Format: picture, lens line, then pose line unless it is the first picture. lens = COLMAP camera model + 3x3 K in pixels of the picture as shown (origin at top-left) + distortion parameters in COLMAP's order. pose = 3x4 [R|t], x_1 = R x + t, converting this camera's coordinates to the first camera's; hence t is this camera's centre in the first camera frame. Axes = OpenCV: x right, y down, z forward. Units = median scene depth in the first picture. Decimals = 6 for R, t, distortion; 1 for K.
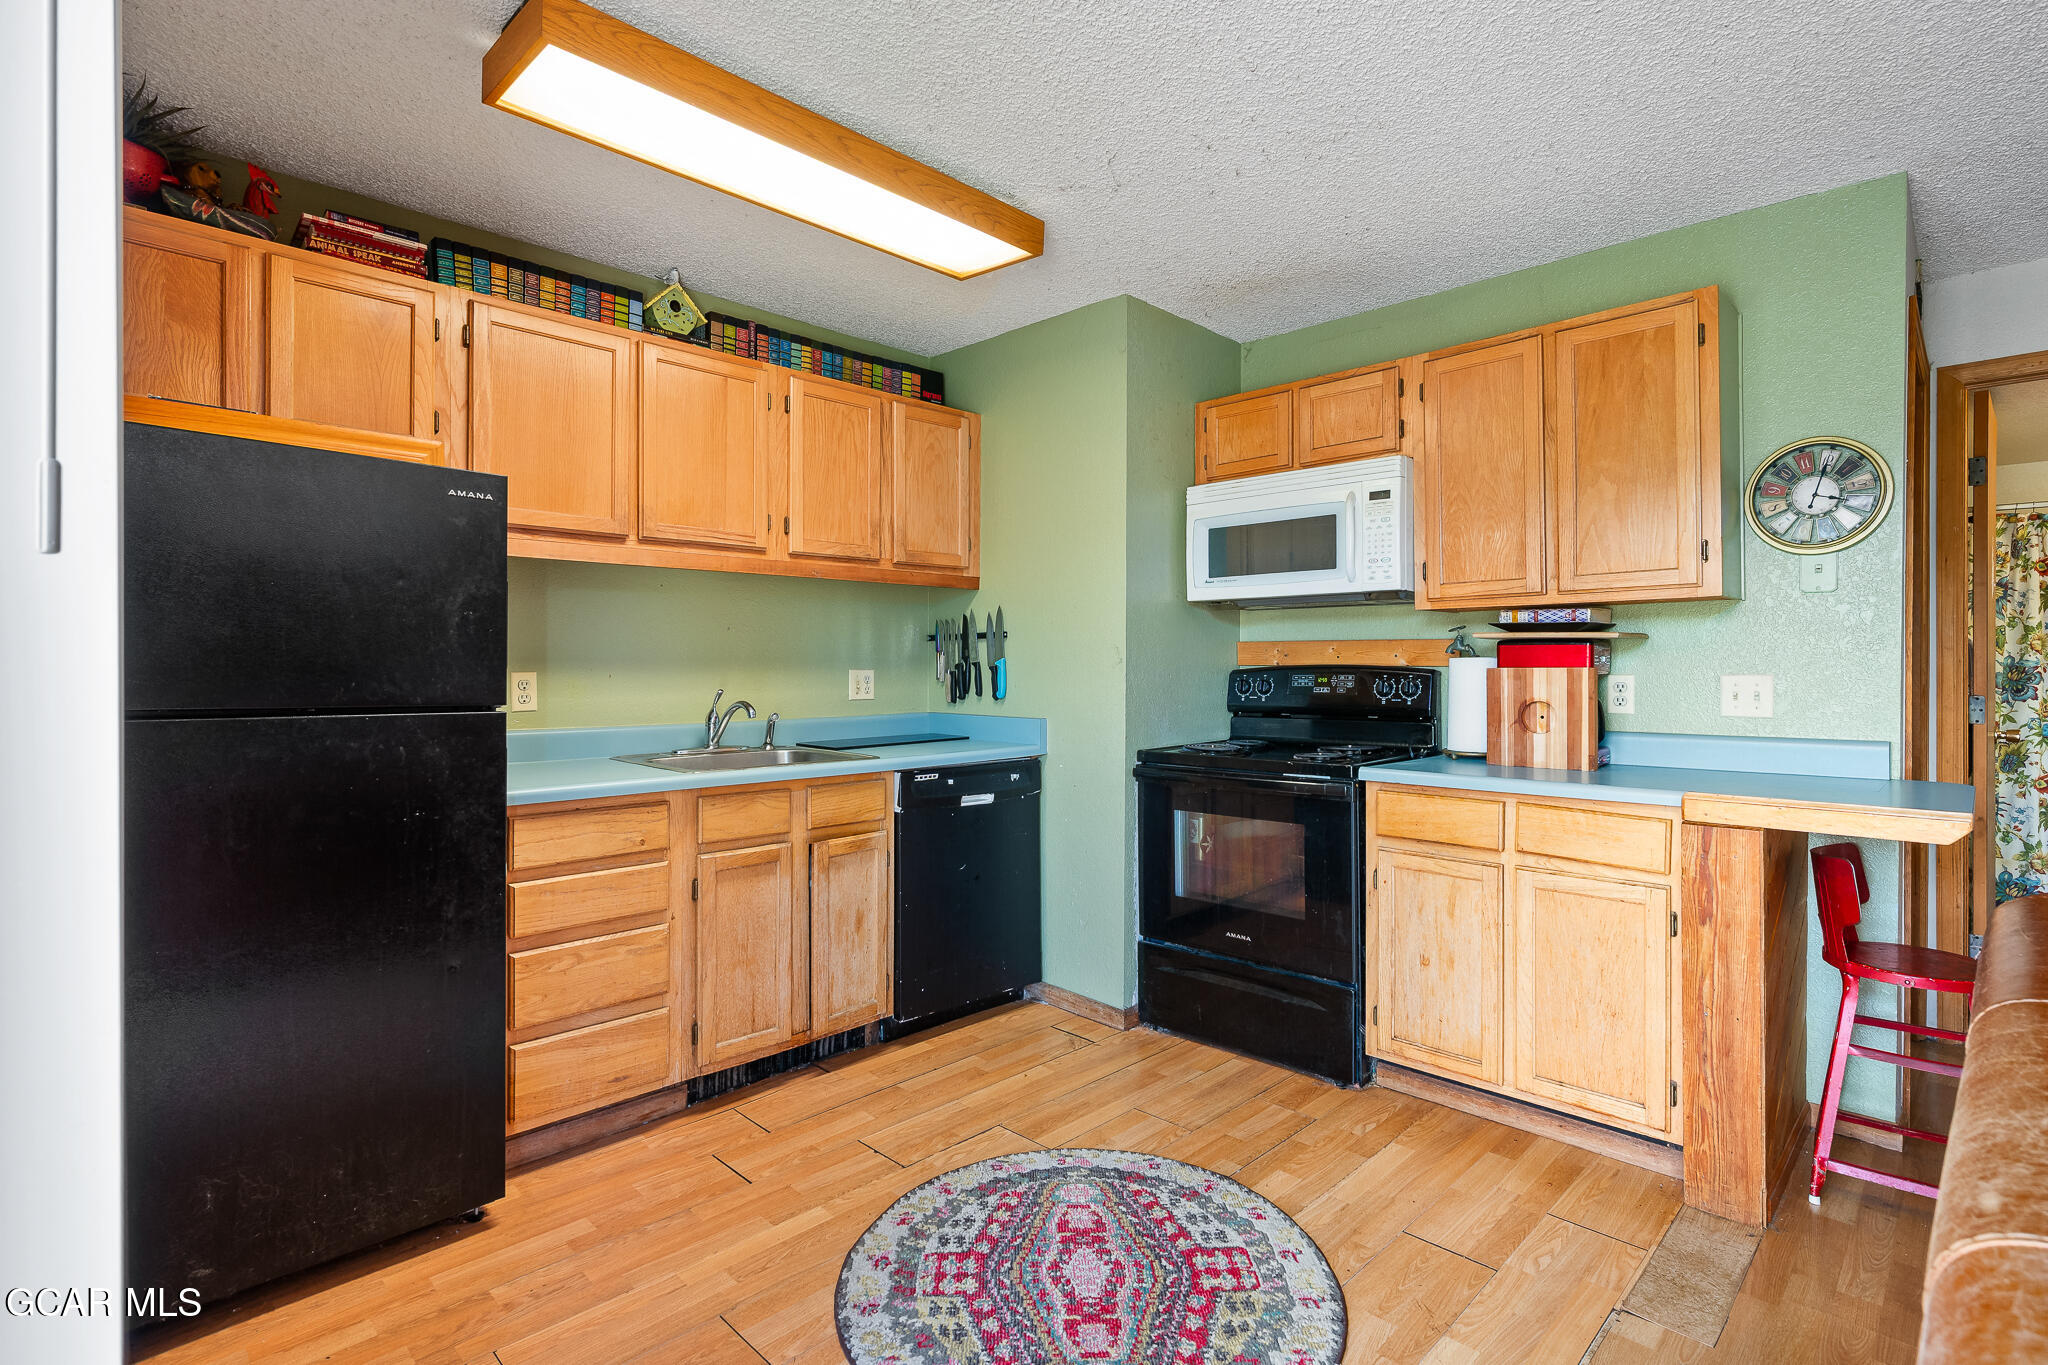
lens RADIAL K [[979.3, 0, 1023.8], [0, 979.3, 669.7], [0, 0, 1]] dist [-0.004567, 0.000819]
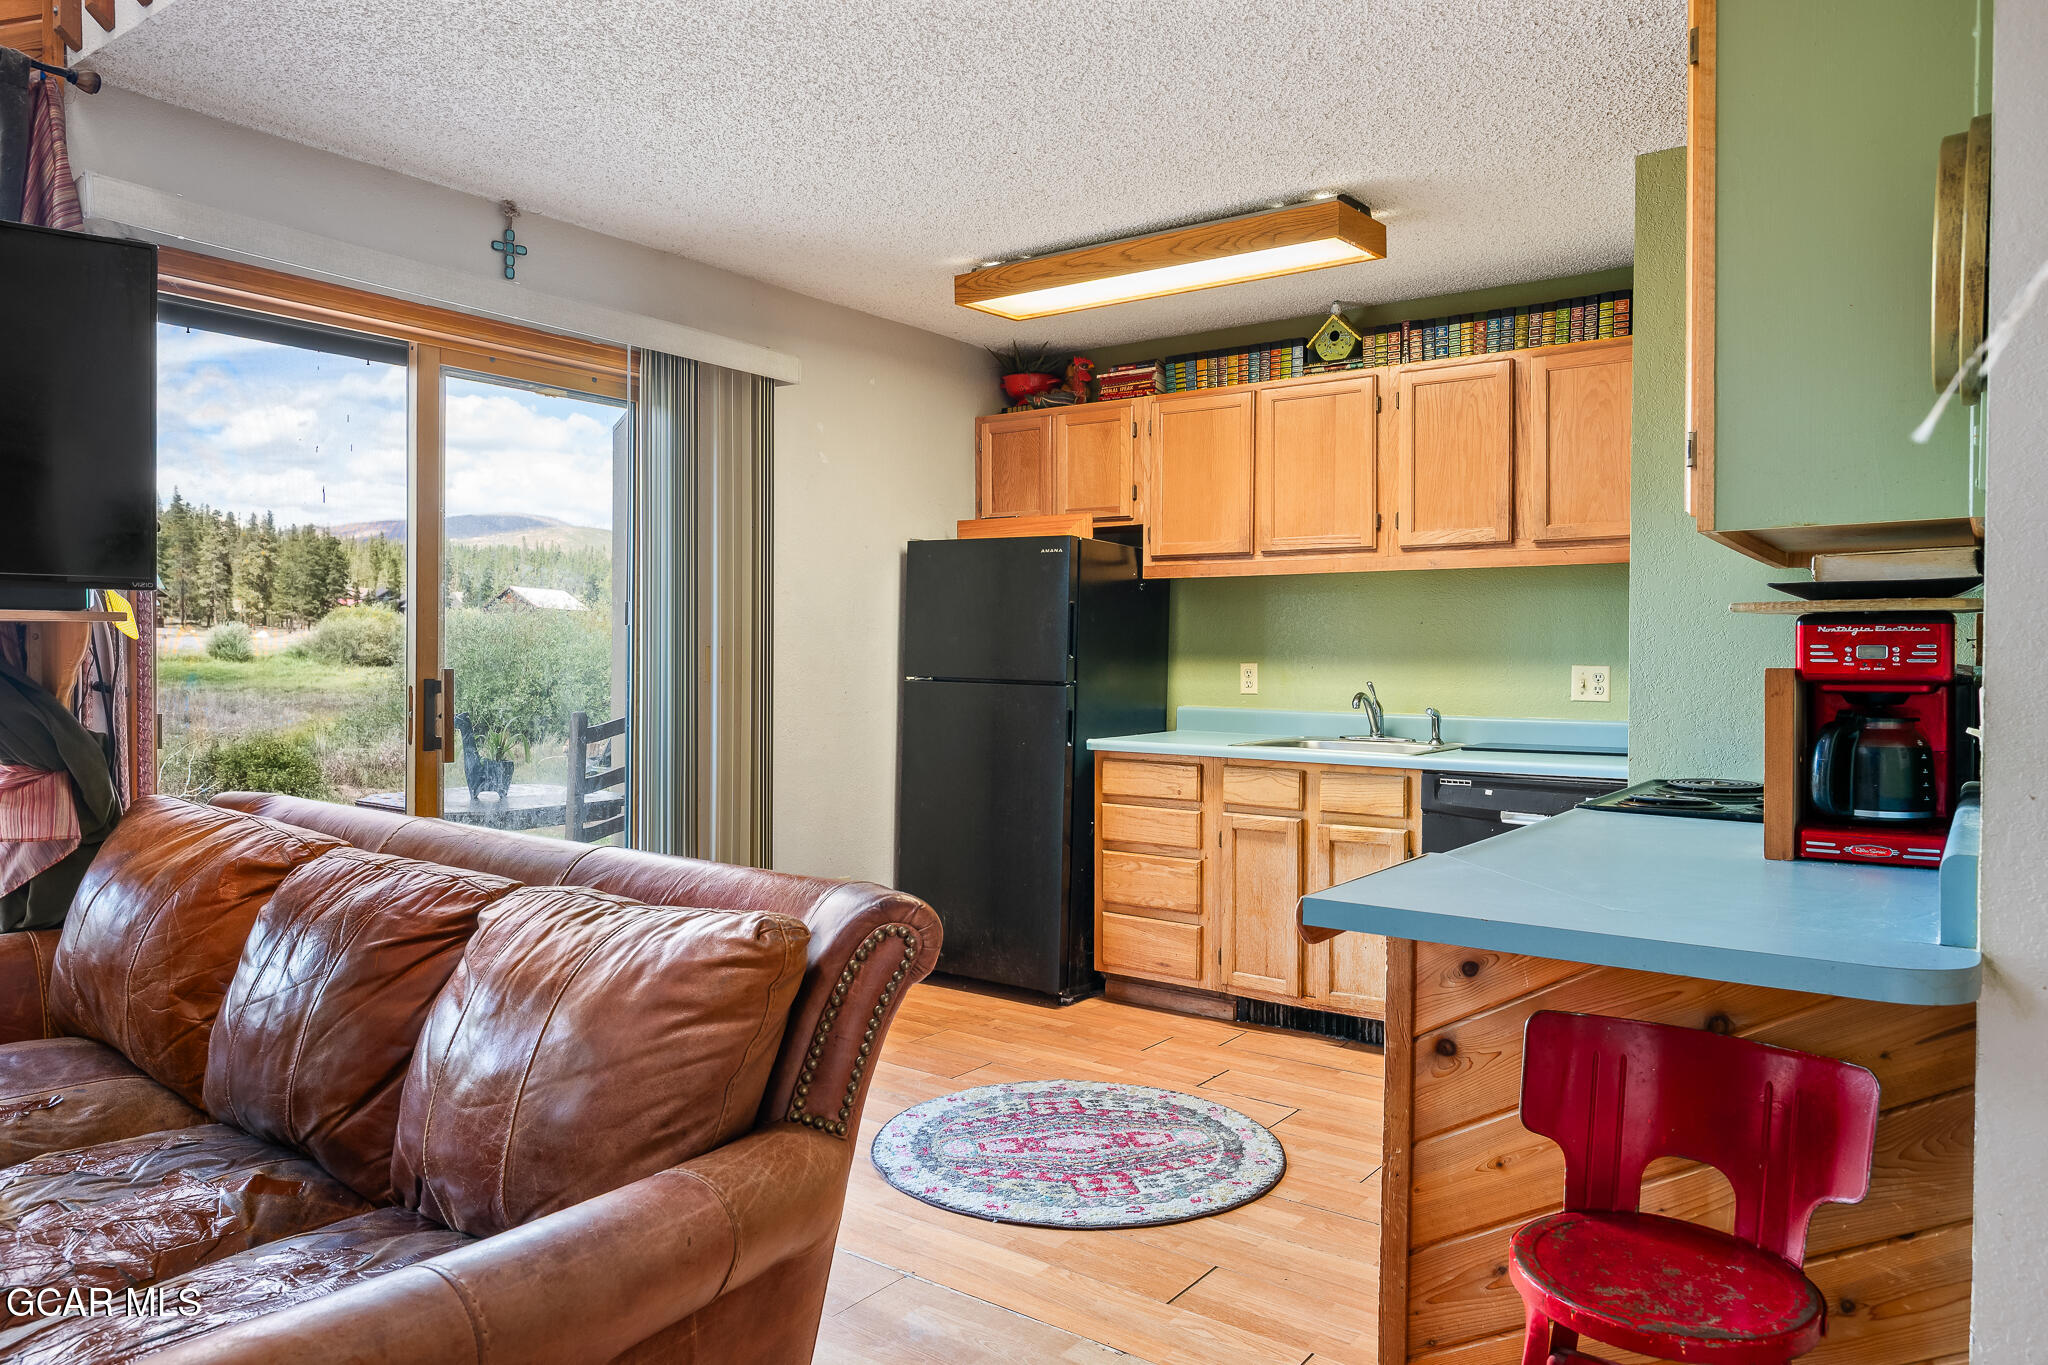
lens RADIAL K [[1333.0, 0, 1023.6], [0, 1333.0, 673.5], [0, 0, 1]] dist [-0.003751, -0.003502]
pose [[0.154172, 0.016988, -0.987898, 1.340960], [-0.009107, 0.999834, 0.015772, -0.009741], [0.988002, 0.006565, 0.154301, 0.513511]]
